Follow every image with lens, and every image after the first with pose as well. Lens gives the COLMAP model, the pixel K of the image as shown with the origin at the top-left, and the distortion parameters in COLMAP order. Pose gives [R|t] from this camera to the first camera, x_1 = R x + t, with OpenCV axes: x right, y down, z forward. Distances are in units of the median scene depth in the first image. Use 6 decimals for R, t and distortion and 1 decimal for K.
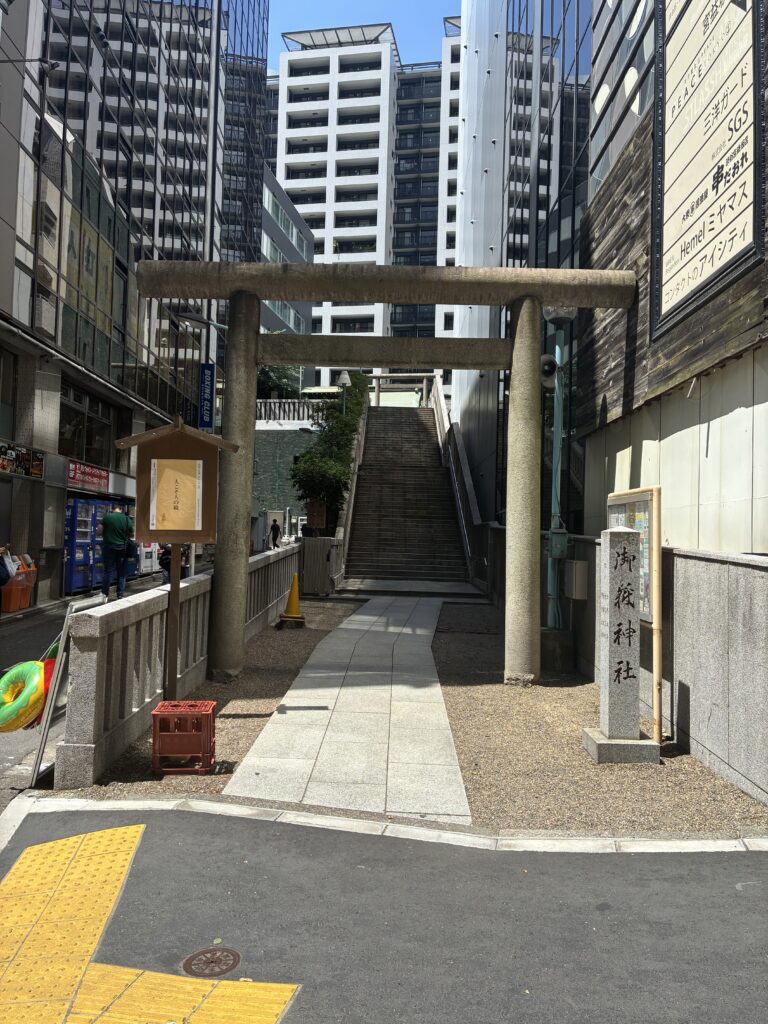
lens RADIAL K [[797.4, 0, 384.0], [0, 797.4, 512.0], [0, 0, 1]] dist [-0.008720, -0.003569]
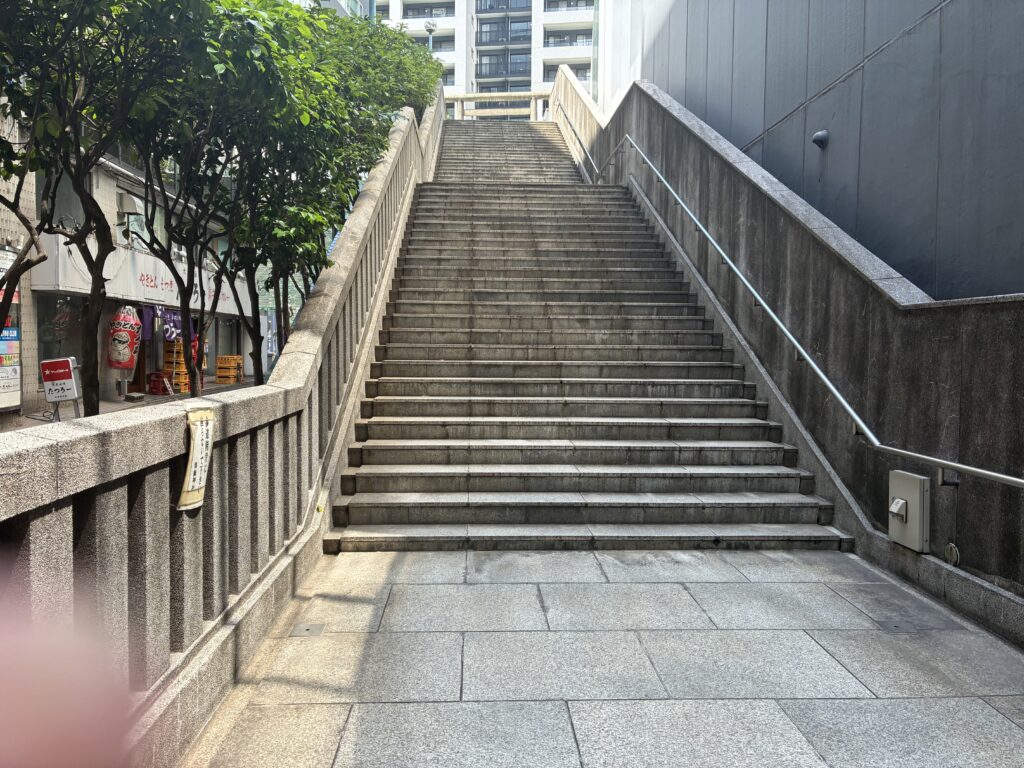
lens RADIAL K [[797.4, 0, 512.0], [0, 797.4, 384.0], [0, 0, 1]] dist [-0.008720, -0.003569]
pose [[0.998626, -0.022232, 0.047447, -0.004816], [0.017686, 0.995399, 0.094168, 0.011619], [-0.049322, -0.093199, 0.994425, 0.689470]]
